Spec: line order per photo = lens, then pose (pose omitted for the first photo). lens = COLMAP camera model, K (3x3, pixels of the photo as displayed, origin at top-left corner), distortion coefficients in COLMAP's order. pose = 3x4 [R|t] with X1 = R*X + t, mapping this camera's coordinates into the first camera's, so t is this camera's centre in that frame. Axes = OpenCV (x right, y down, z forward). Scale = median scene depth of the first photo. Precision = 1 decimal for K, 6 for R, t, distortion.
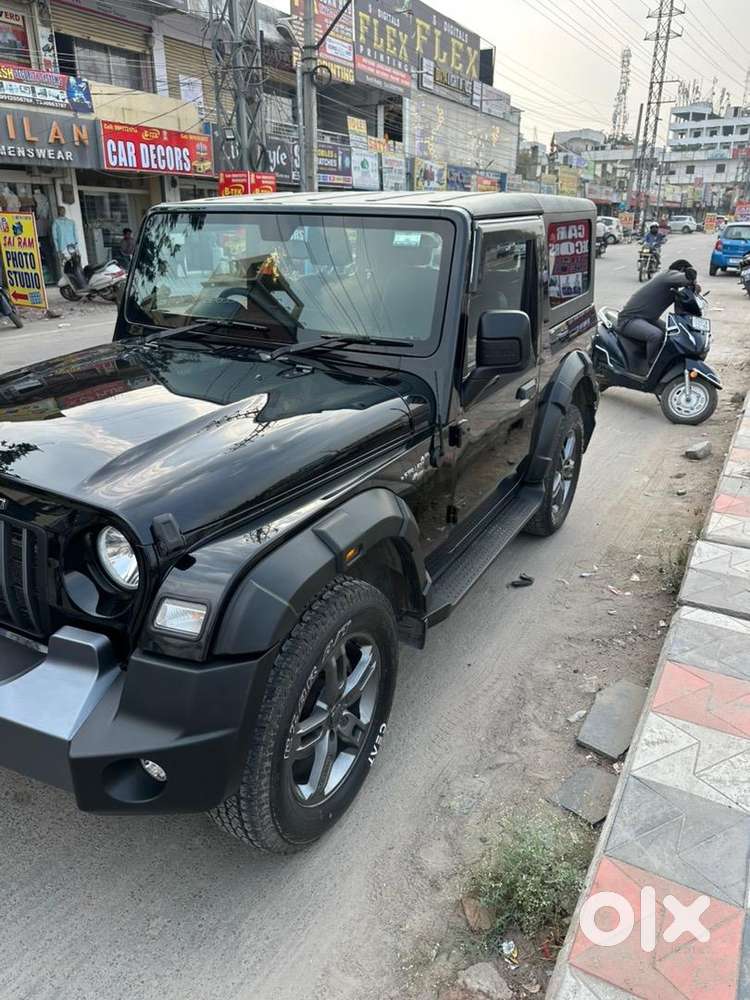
lens RADIAL K [[702.1, 0, 376.8], [0, 702.1, 501.0], [0, 0, 1]] dist [0.037143, -0.039879]
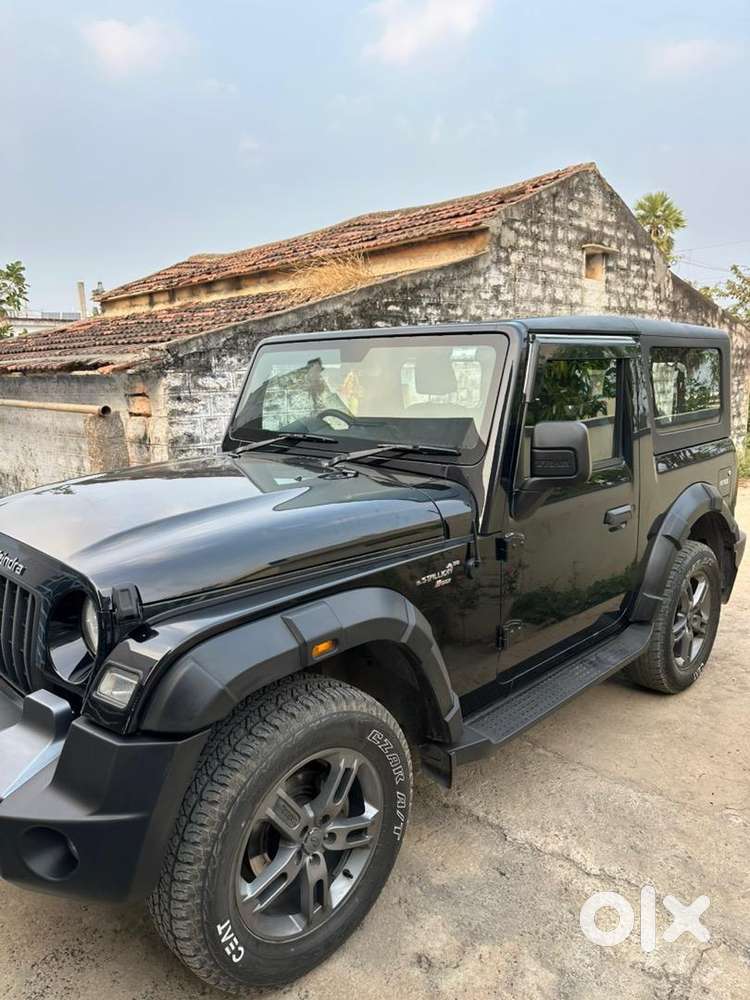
lens RADIAL K [[702.1, 0, 379.0], [0, 702.1, 501.0], [0, 0, 1]] dist [0.037143, -0.039879]
pose [[0.961362, 0.037205, -0.272763, 0.285076], [-0.095182, 0.974639, -0.202530, 0.067324], [0.258310, 0.220667, 0.940522, 0.096372]]
